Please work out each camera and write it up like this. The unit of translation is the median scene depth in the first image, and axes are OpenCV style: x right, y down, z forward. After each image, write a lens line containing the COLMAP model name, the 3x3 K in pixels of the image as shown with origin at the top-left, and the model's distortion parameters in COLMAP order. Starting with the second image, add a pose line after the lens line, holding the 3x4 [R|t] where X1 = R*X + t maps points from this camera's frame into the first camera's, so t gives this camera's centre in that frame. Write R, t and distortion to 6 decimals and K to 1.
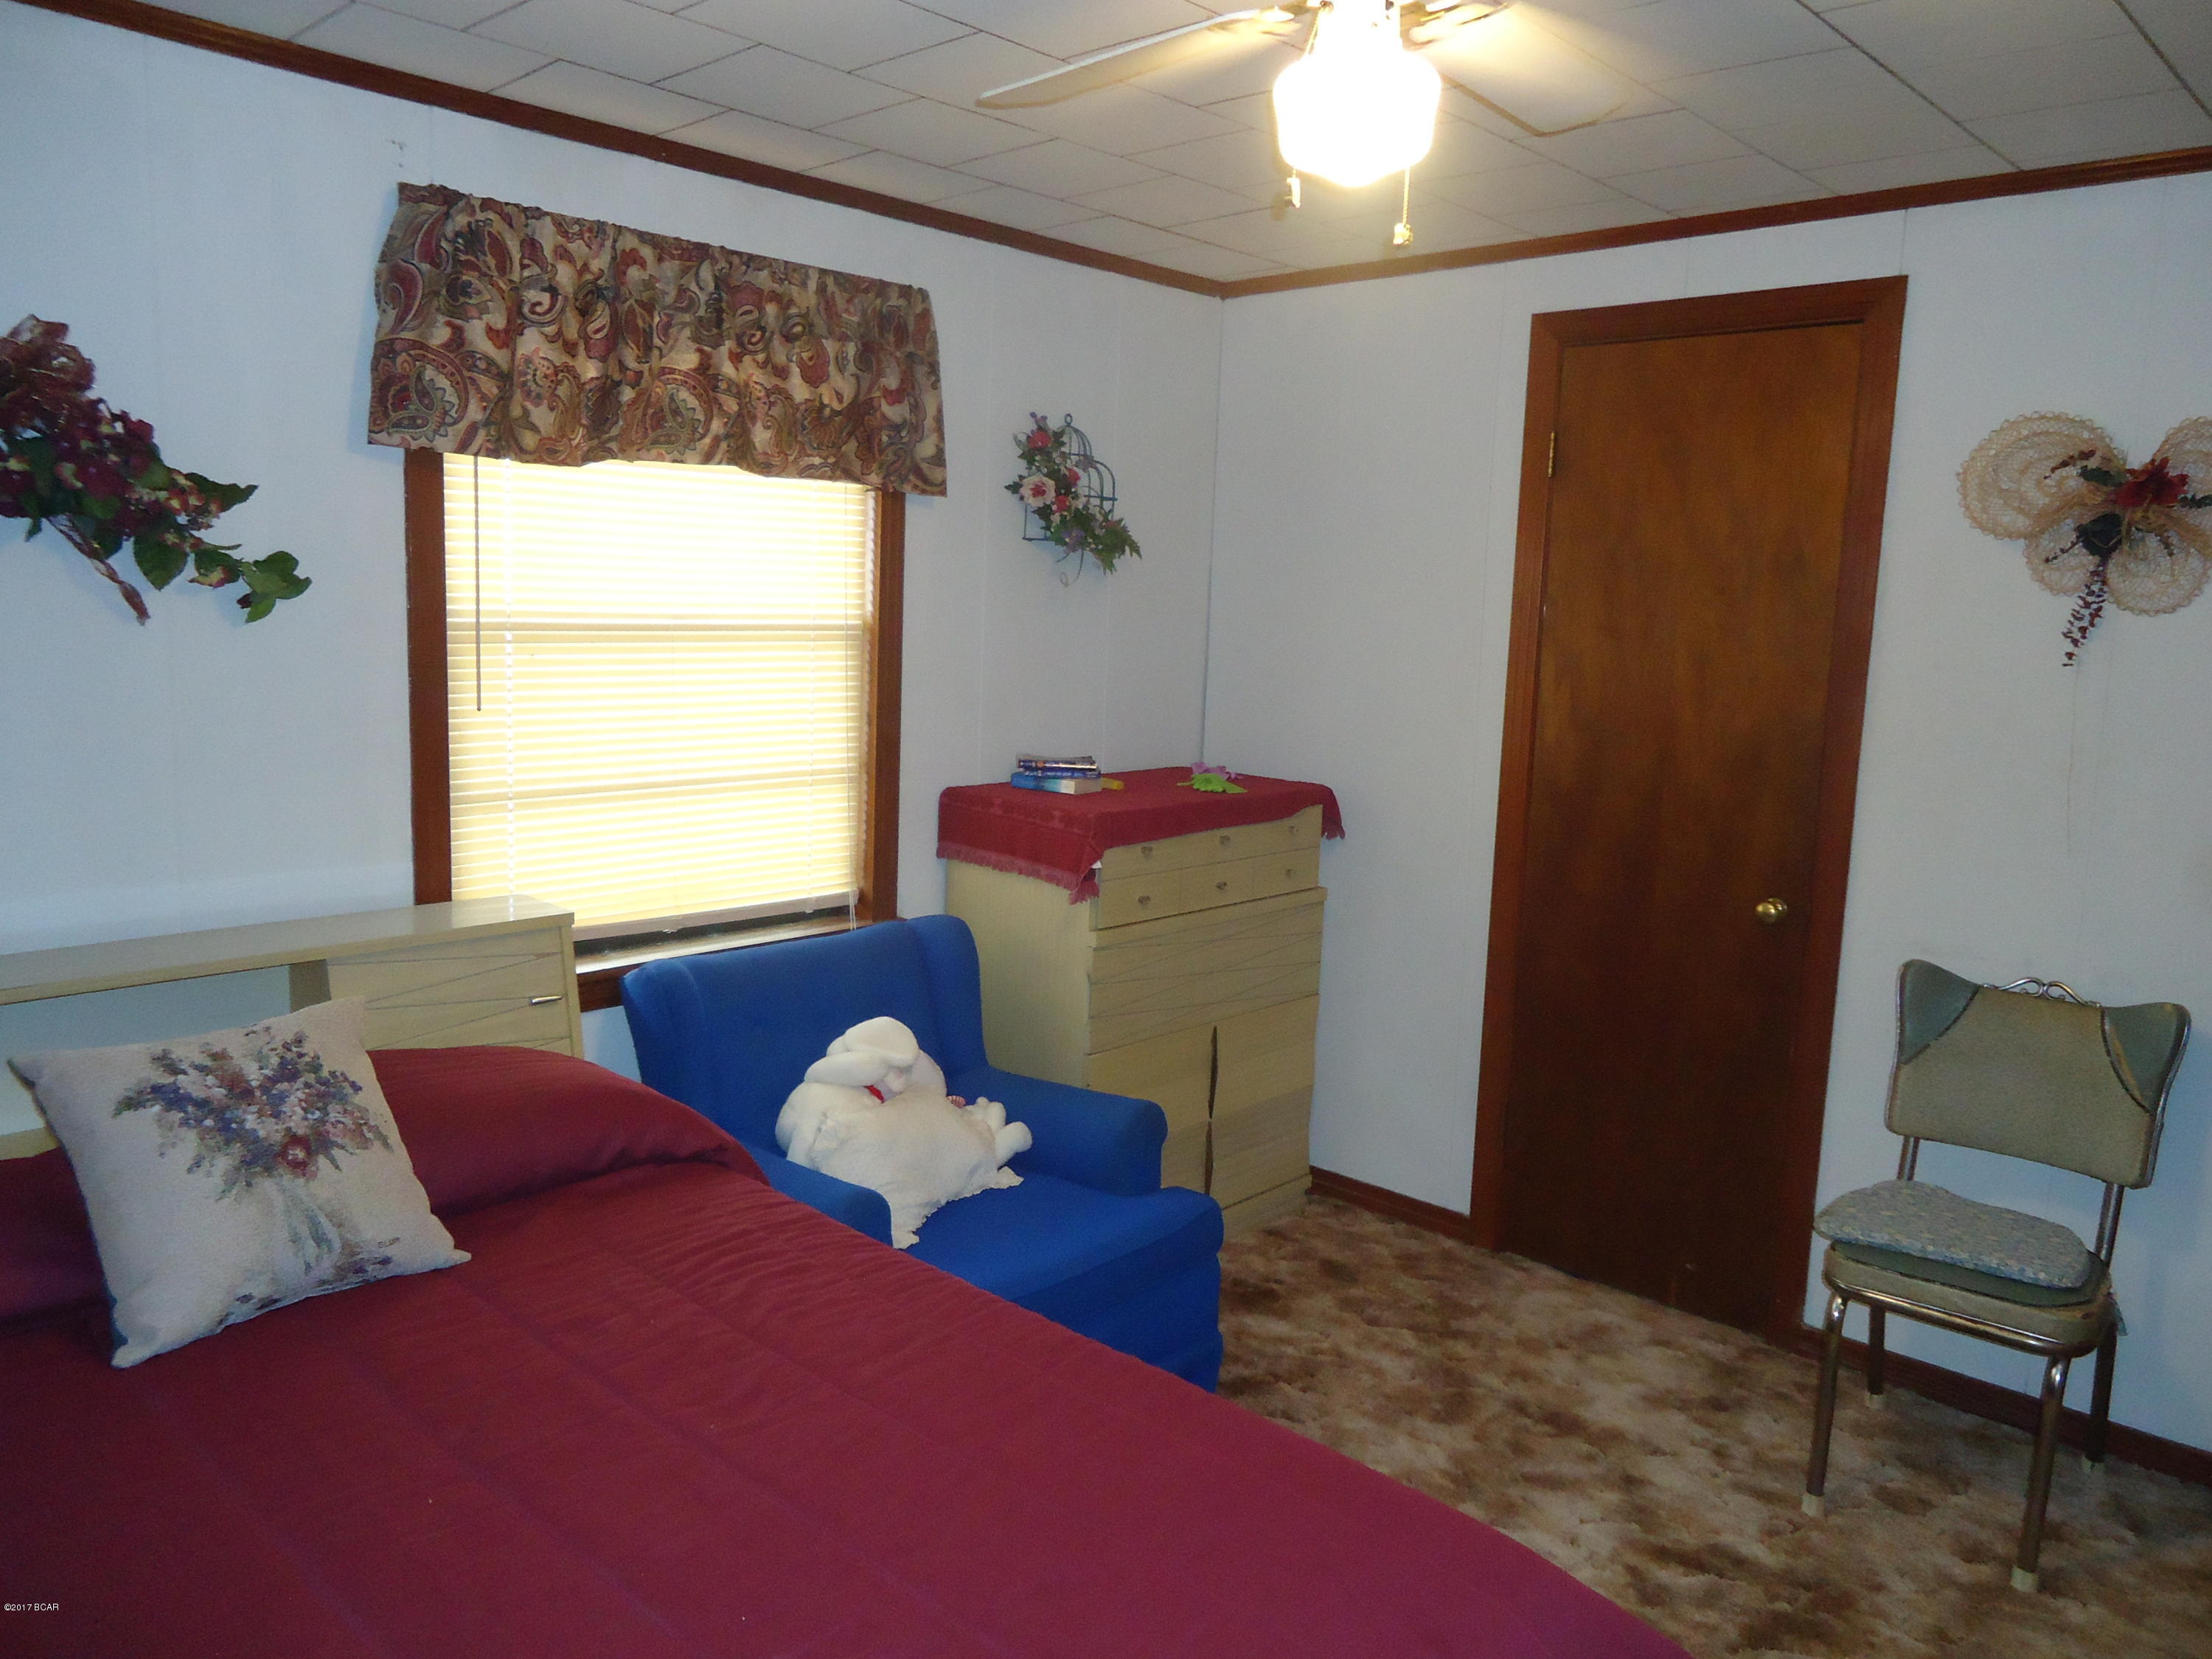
lens RADIAL K [[1617.7, 0, 1106.0], [0, 1617.7, 829.5], [0, 0, 1]] dist [-0.006336, -0.003466]
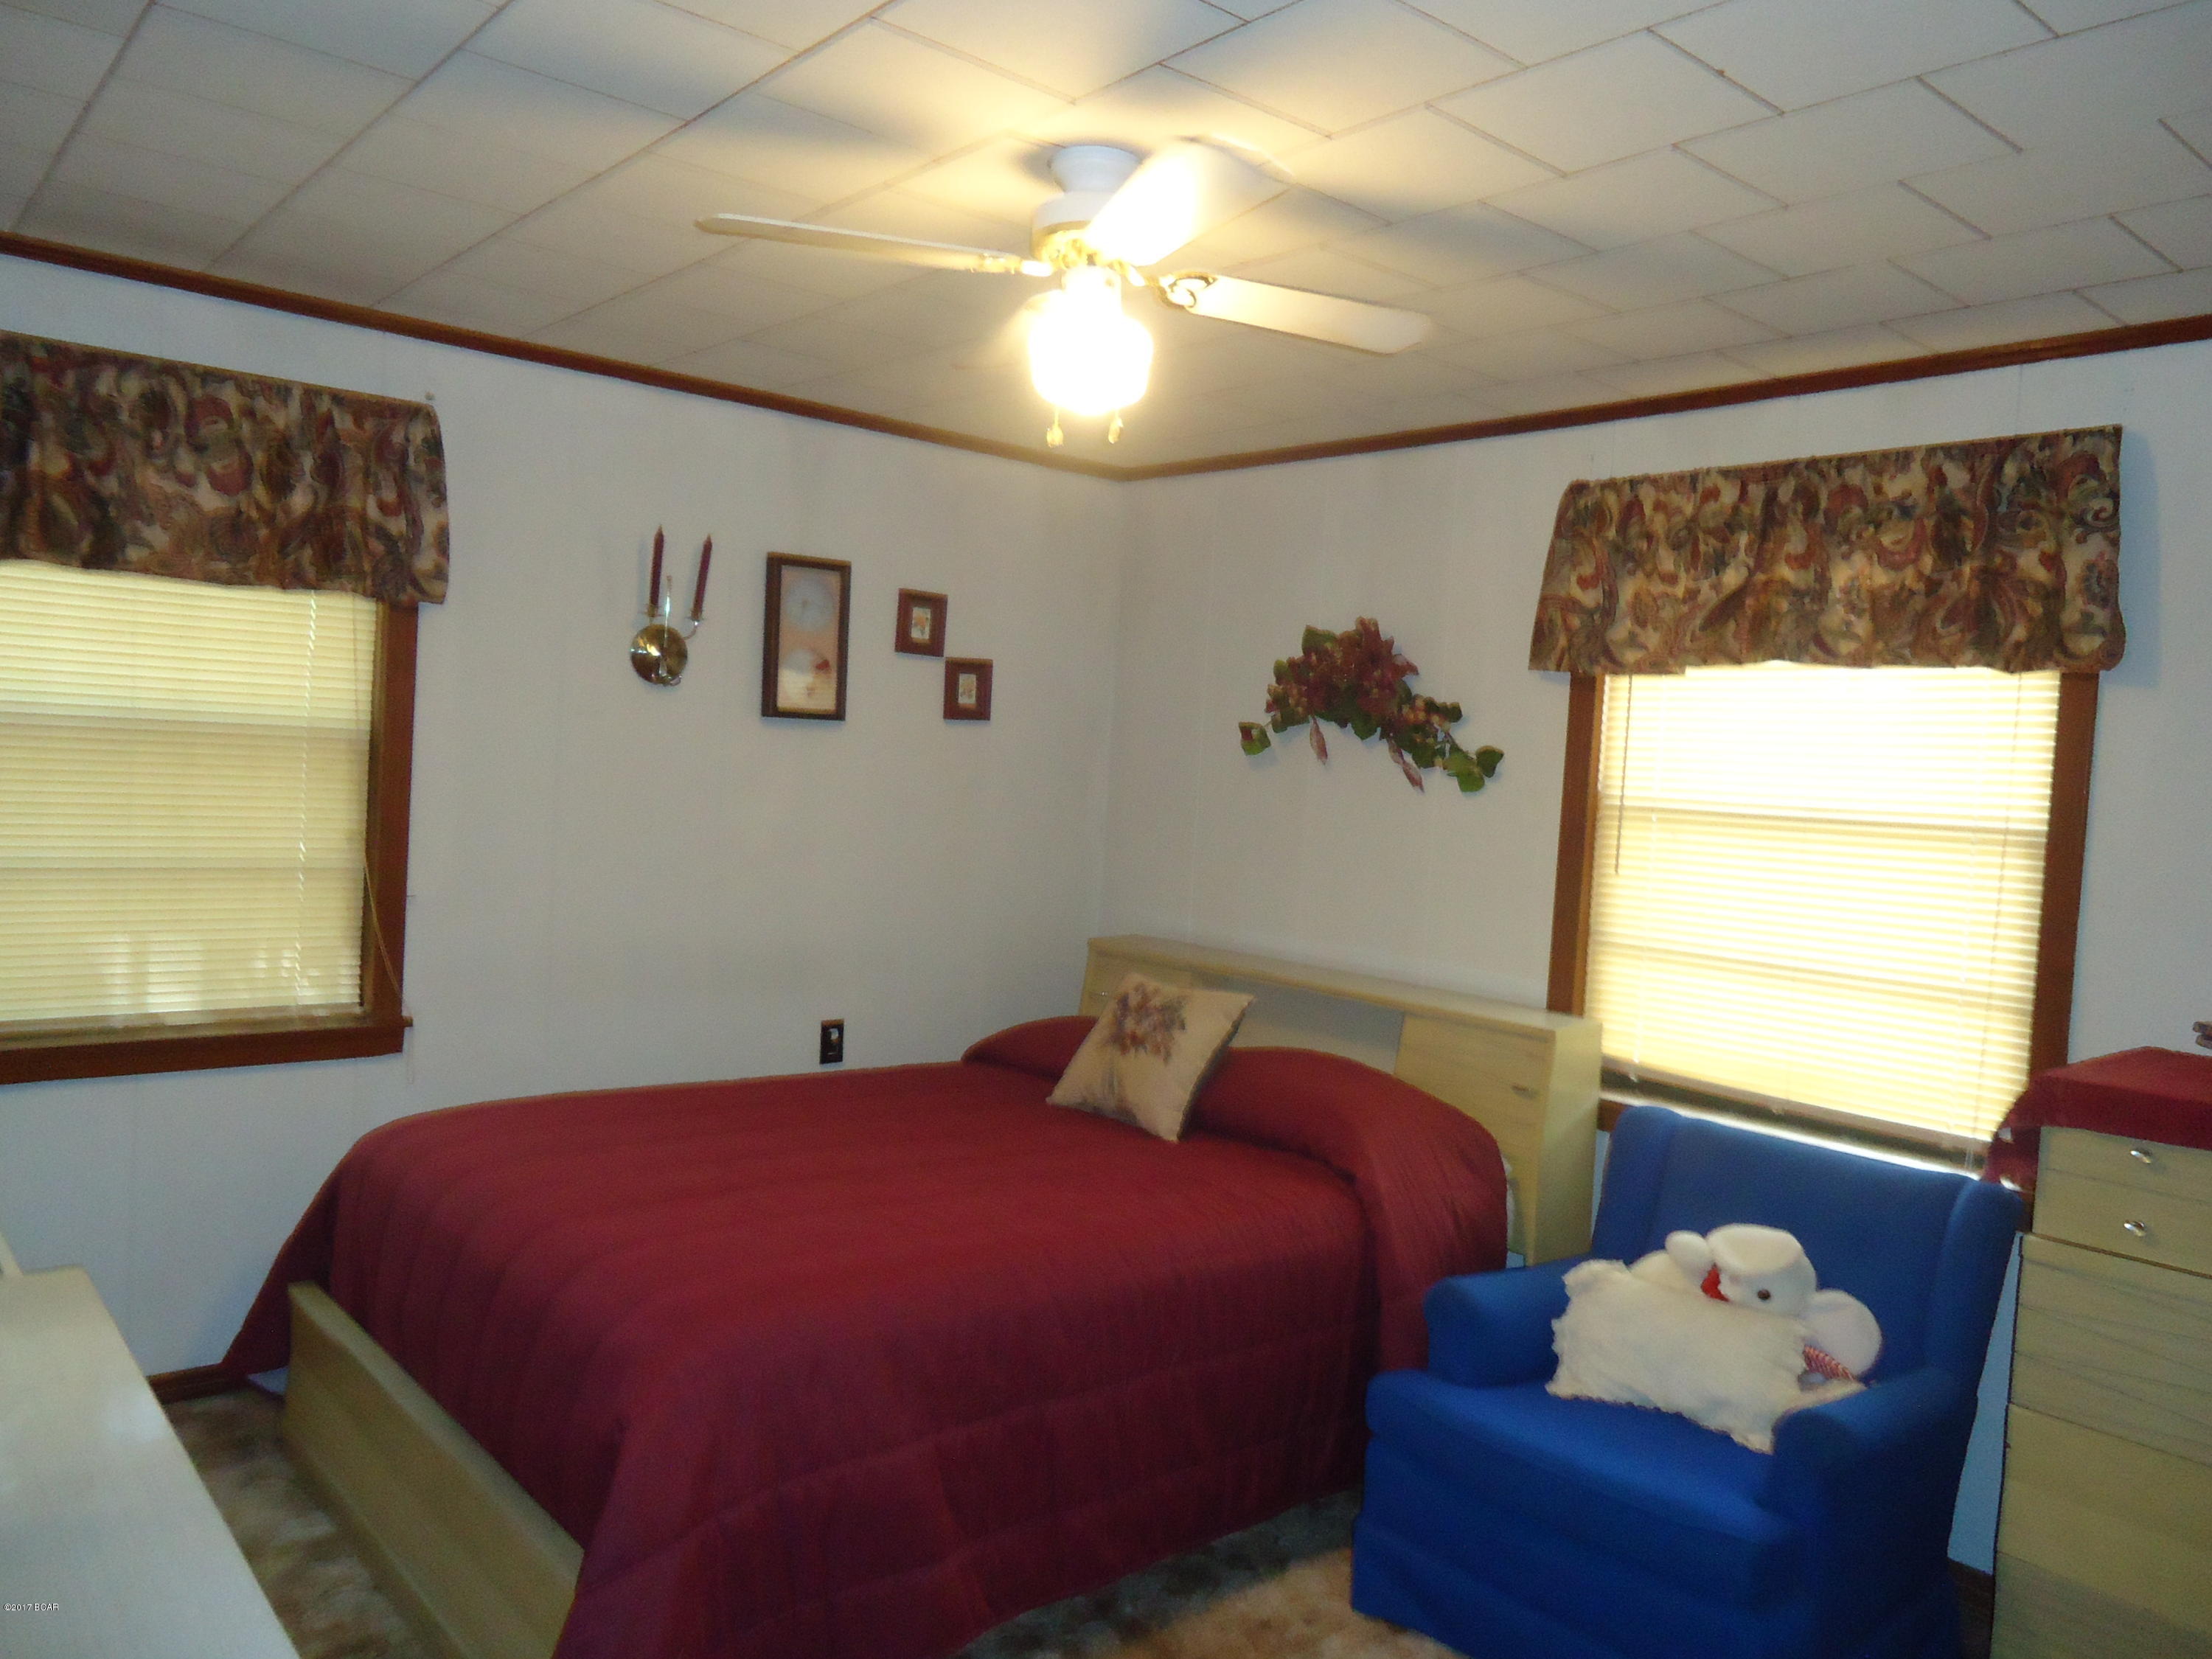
lens RADIAL K [[1617.7, 0, 1106.0], [0, 1617.7, 829.5], [0, 0, 1]] dist [-0.006336, -0.003466]
pose [[-0.128200, 0.010574, -0.991692, 0.896964], [-0.195621, 0.980028, 0.035738, -0.074683], [0.972264, 0.198578, -0.123572, 0.762030]]
